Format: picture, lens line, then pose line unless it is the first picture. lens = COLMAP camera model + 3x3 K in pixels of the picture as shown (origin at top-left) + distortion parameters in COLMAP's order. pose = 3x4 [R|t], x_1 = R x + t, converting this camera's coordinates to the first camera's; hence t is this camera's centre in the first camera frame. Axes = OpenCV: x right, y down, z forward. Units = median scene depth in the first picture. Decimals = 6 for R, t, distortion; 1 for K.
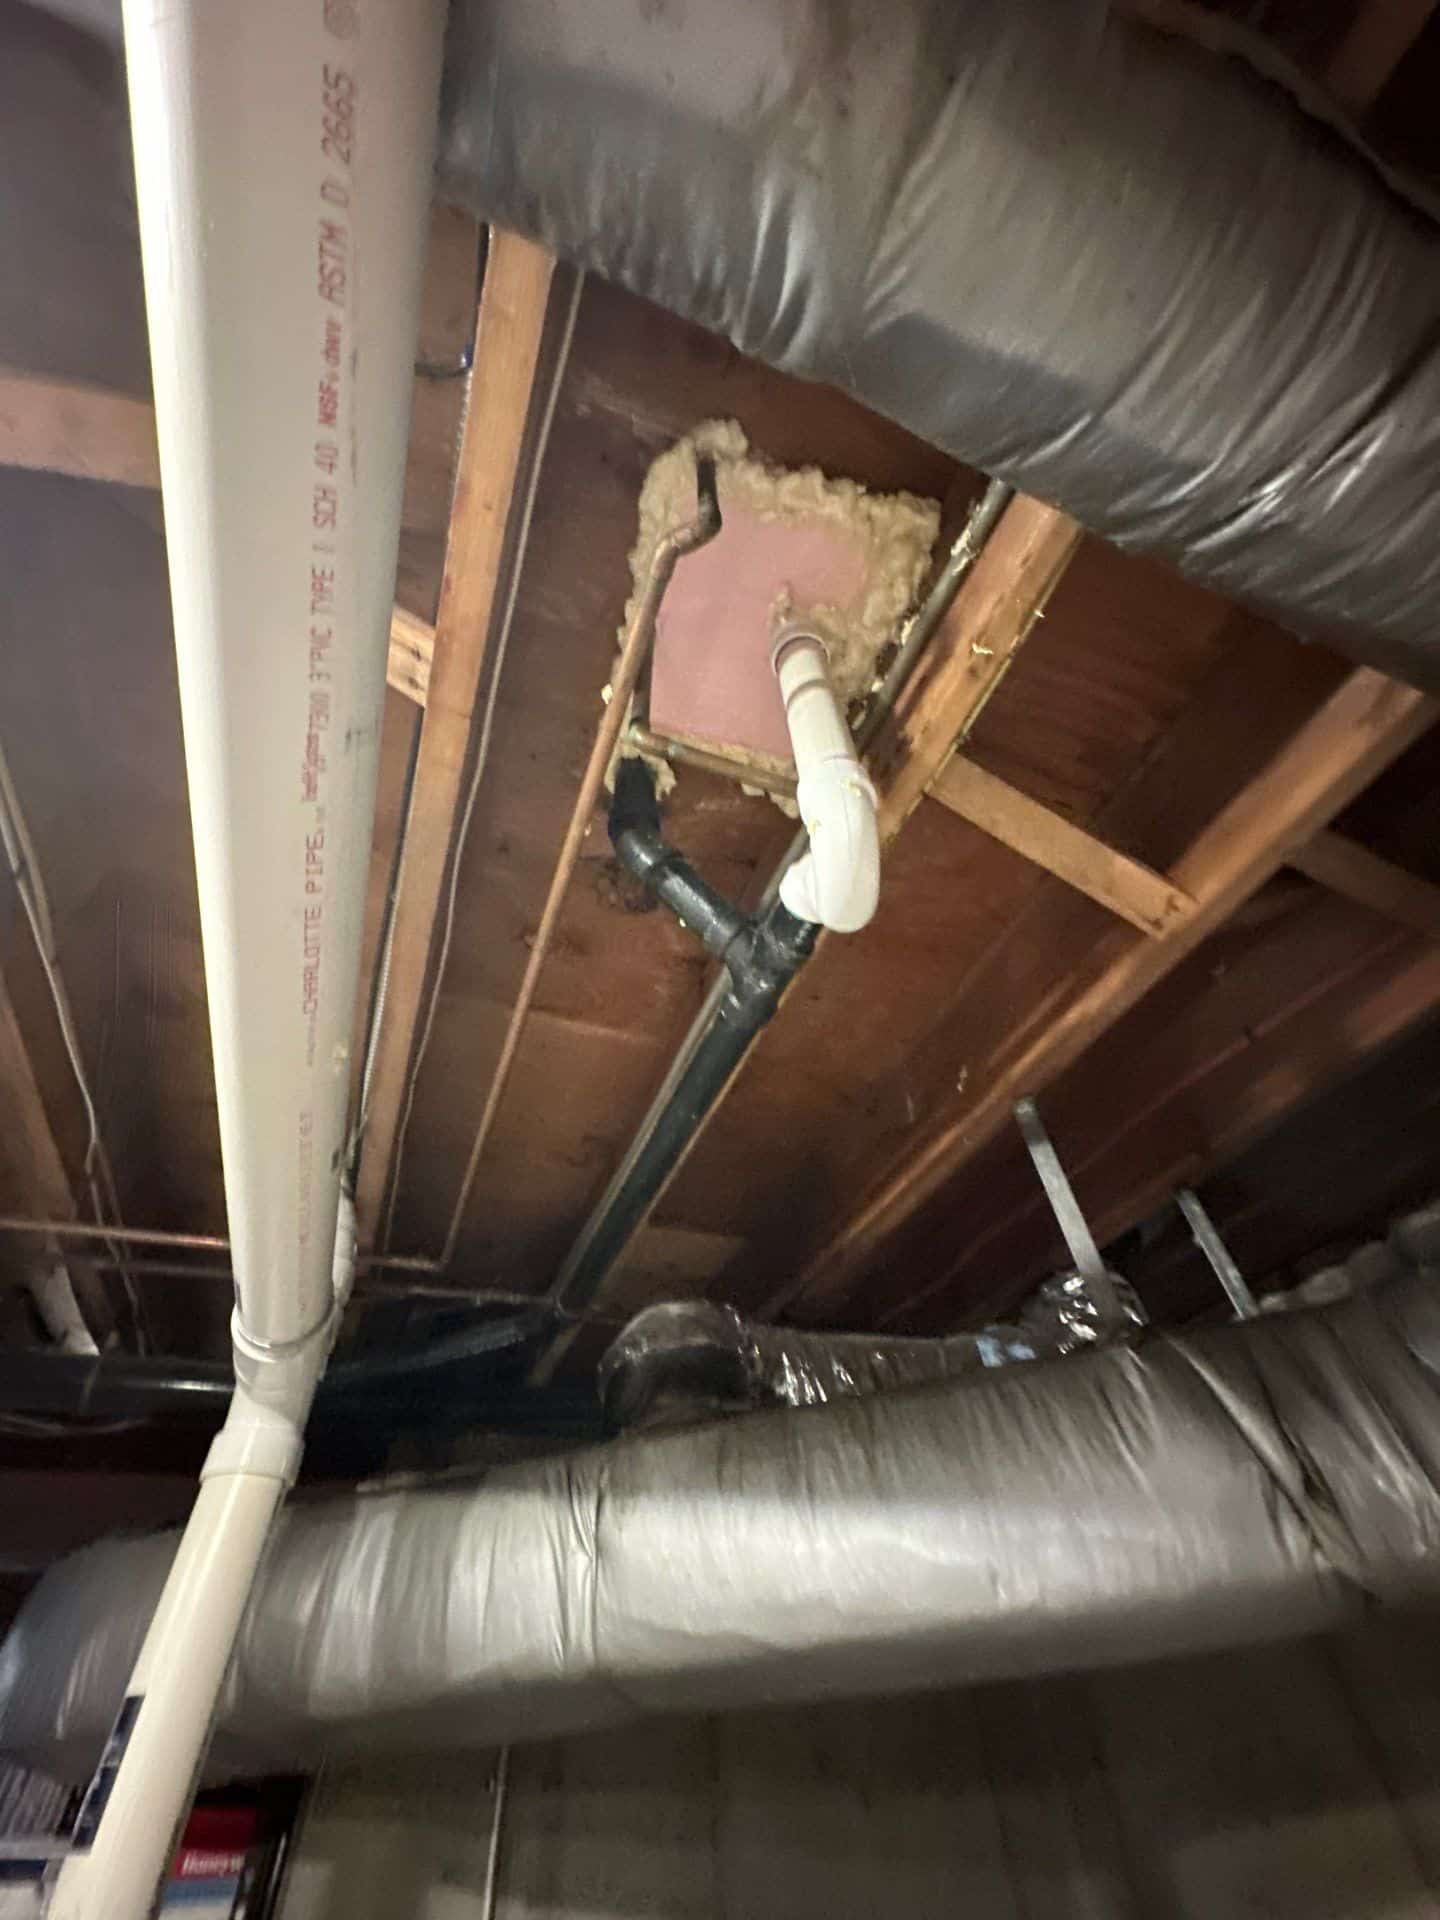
lens RADIAL K [[766.4, 0, 718.1], [0, 766.4, 961.4], [0, 0, 1]] dist [-0.002823, -0.000188]
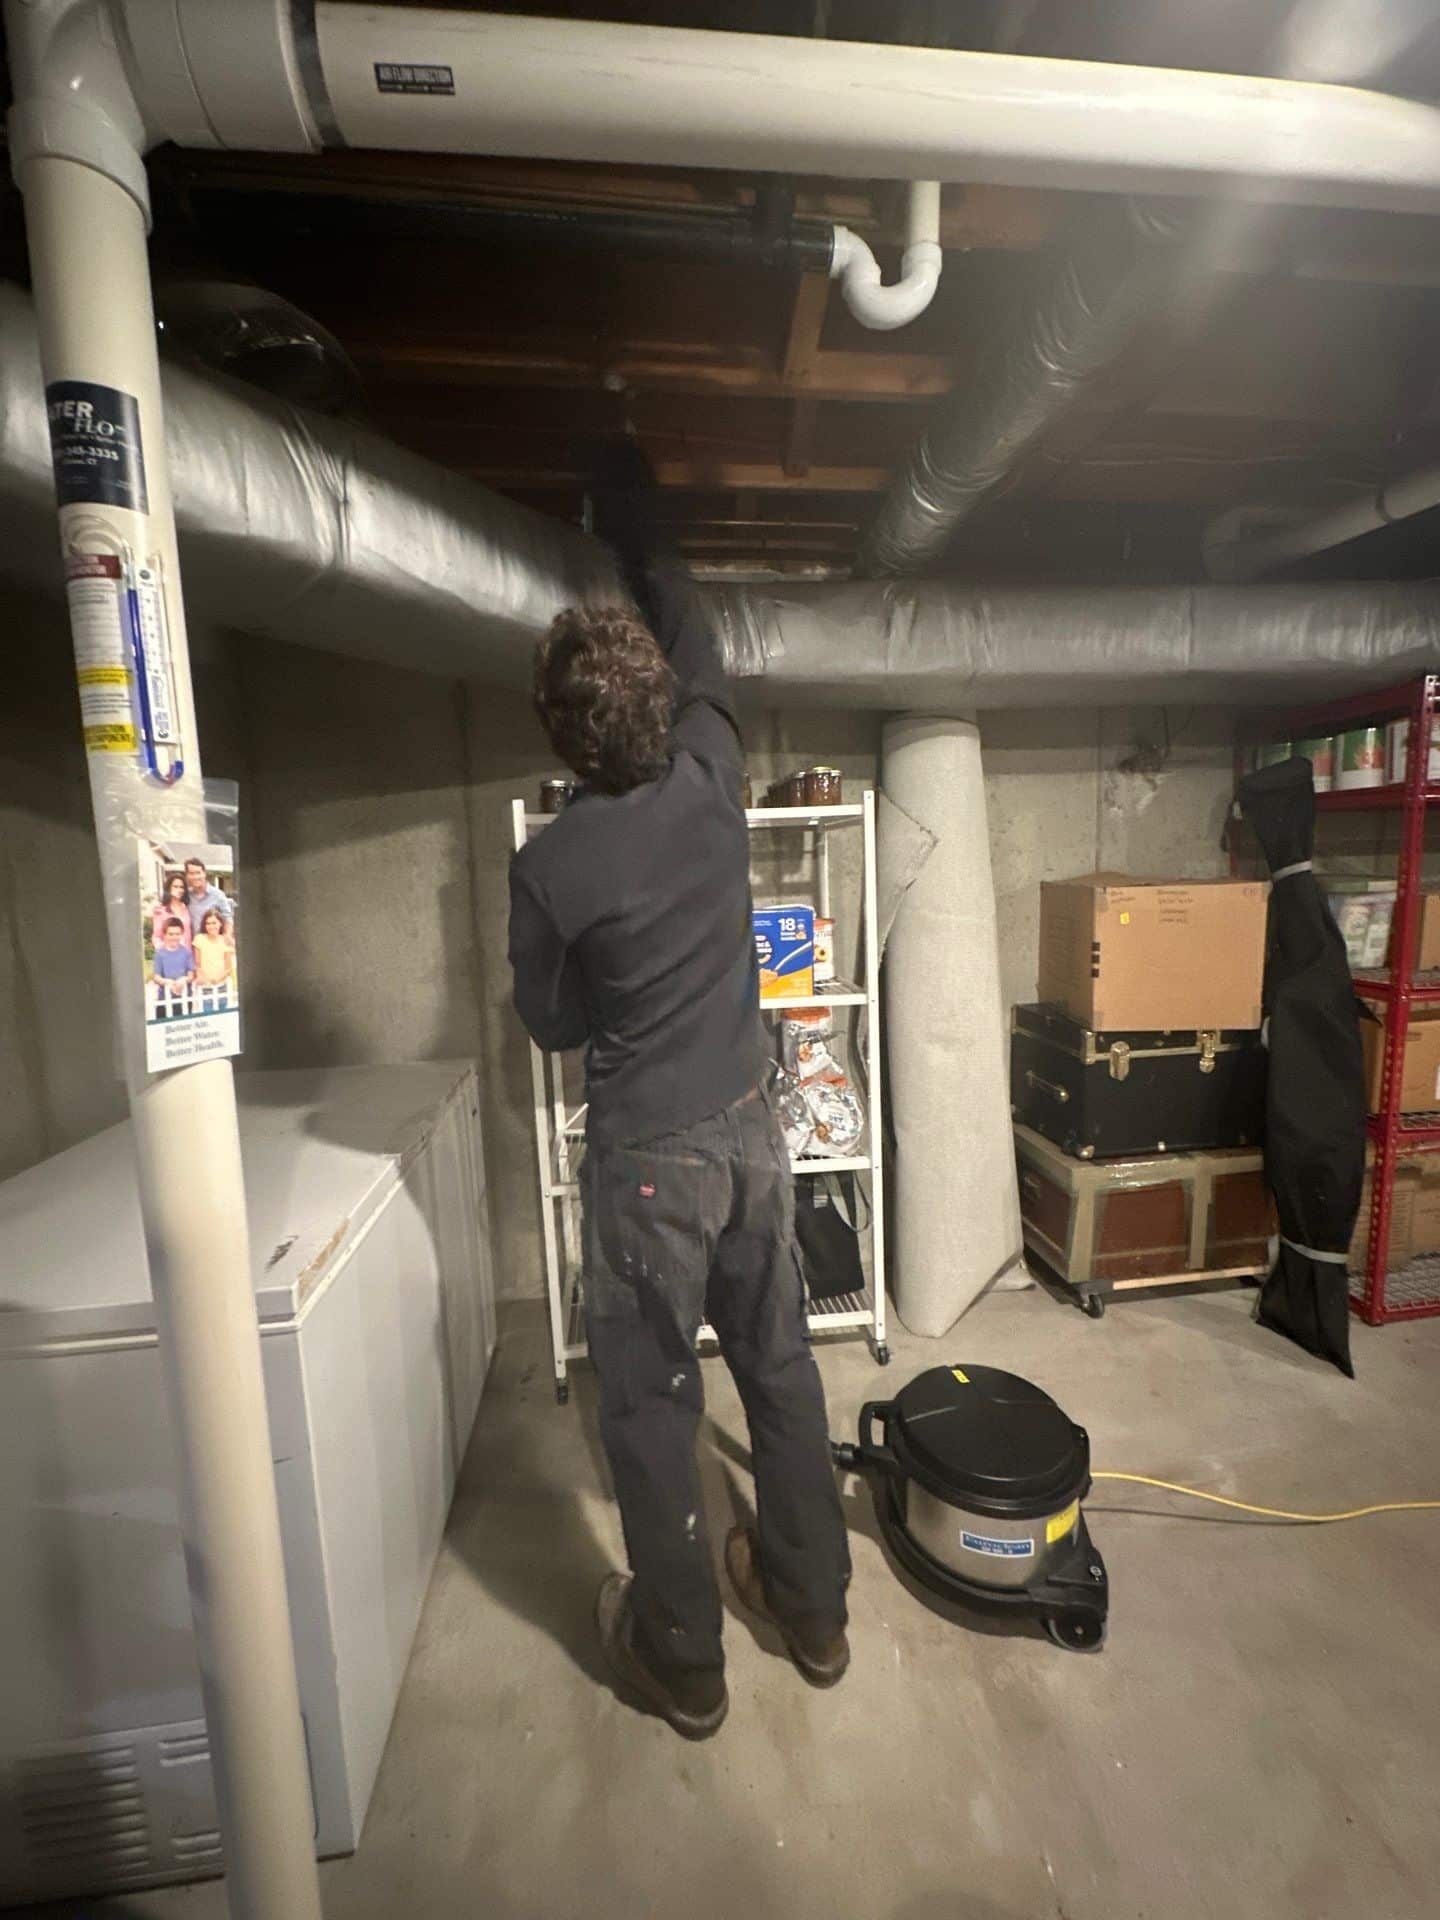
lens RADIAL K [[766.4, 0, 718.1], [0, 766.4, 961.4], [0, 0, 1]] dist [-0.002823, -0.000188]
pose [[0.250402, -0.074386, 0.965280, -1.198391], [-0.690673, 0.684960, 0.231951, 0.543645], [-0.678432, -0.724774, 0.120139, -0.097201]]
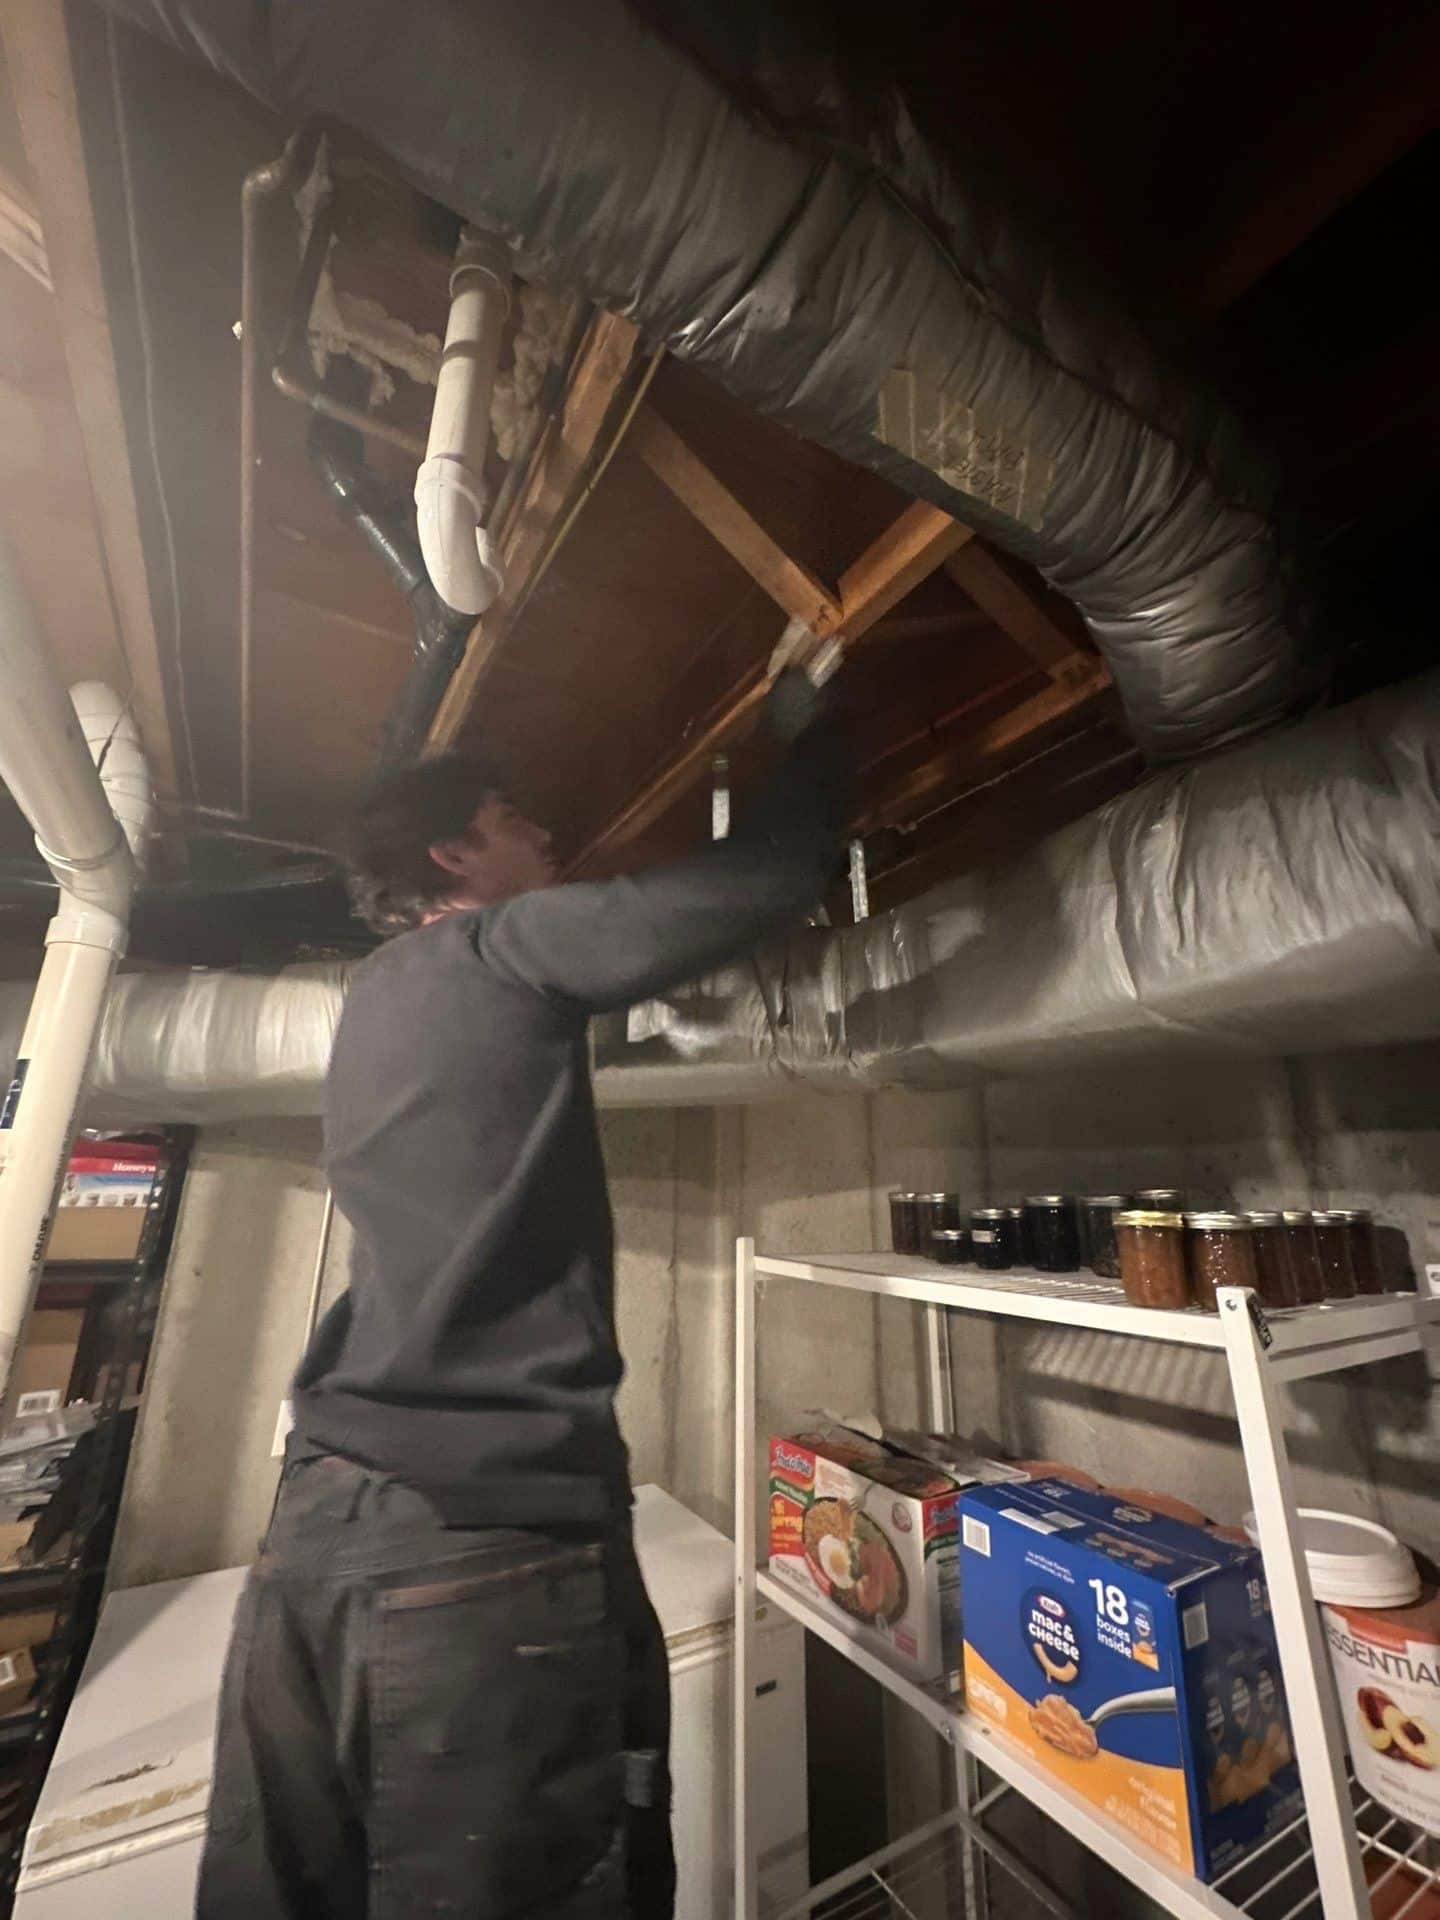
lens RADIAL K [[766.4, 0, 718.1], [0, 766.4, 961.4], [0, 0, 1]] dist [-0.002823, -0.000188]
pose [[0.984580, 0.108143, 0.137507, 0.300588], [-0.162197, 0.858799, 0.485958, -0.146849], [-0.065538, -0.500768, 0.863097, -0.254914]]
